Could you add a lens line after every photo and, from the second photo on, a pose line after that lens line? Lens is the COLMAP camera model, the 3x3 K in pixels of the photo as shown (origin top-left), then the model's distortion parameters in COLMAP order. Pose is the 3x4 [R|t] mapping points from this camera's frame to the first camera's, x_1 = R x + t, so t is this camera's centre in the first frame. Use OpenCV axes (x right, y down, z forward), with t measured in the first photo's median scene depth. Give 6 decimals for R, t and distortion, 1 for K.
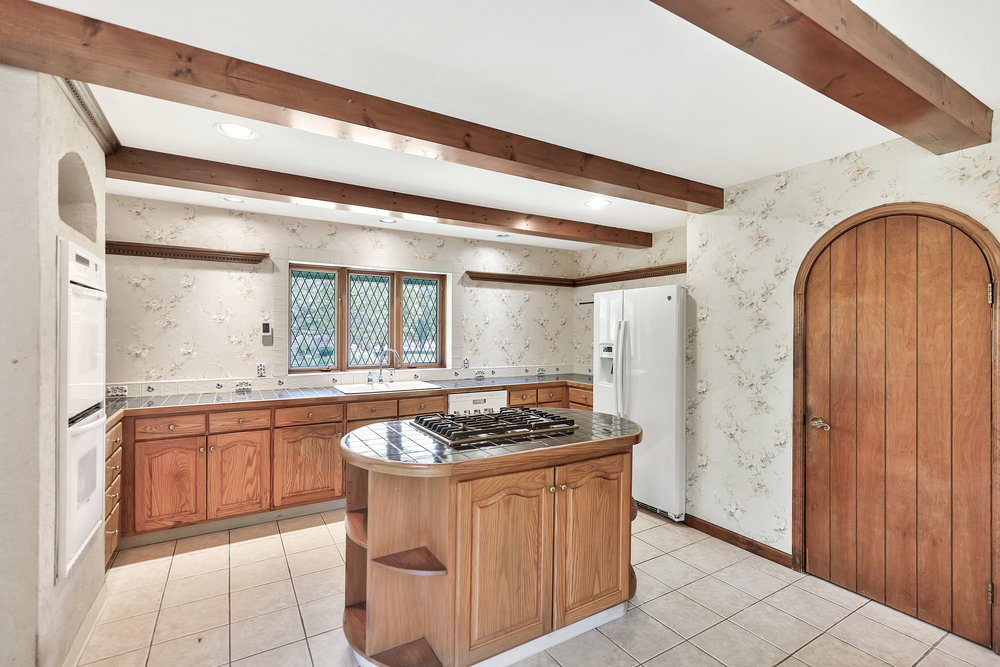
lens RADIAL K [[454.1, 0, 500.0], [0, 454.1, 333.5], [0, 0, 1]] dist [0.004101, 0.000305]
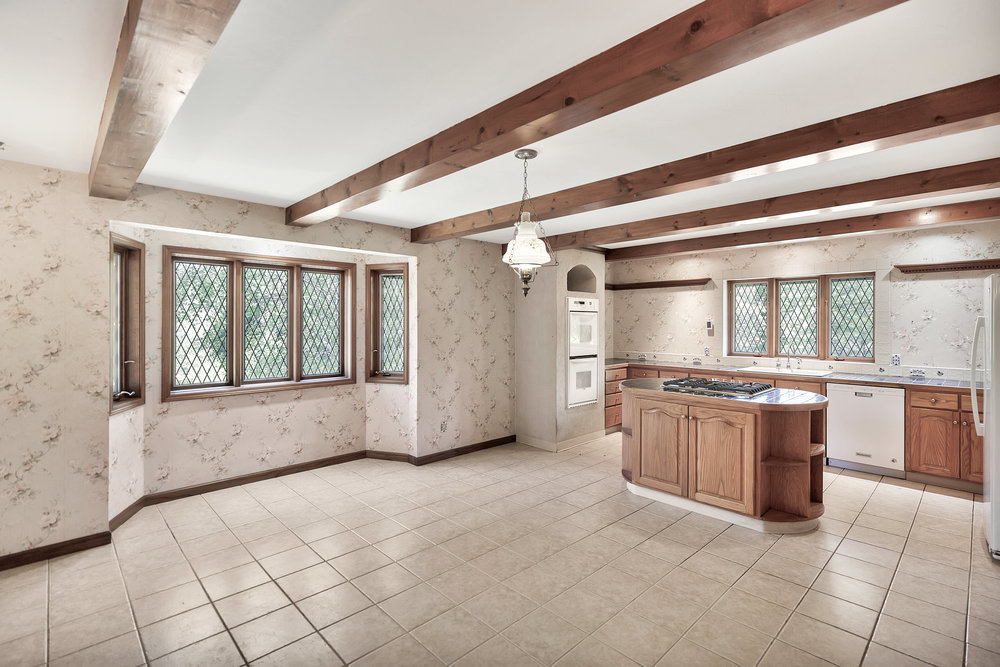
lens RADIAL K [[465.1, 0, 499.1], [0, 465.1, 326.7], [0, 0, 1]] dist [0.001264, 0.000213]
pose [[0.223565, 0.005943, -0.974671, 0.881945], [-0.001744, 0.999982, 0.005697, -0.013360], [0.974687, 0.000426, 0.223571, -0.066455]]
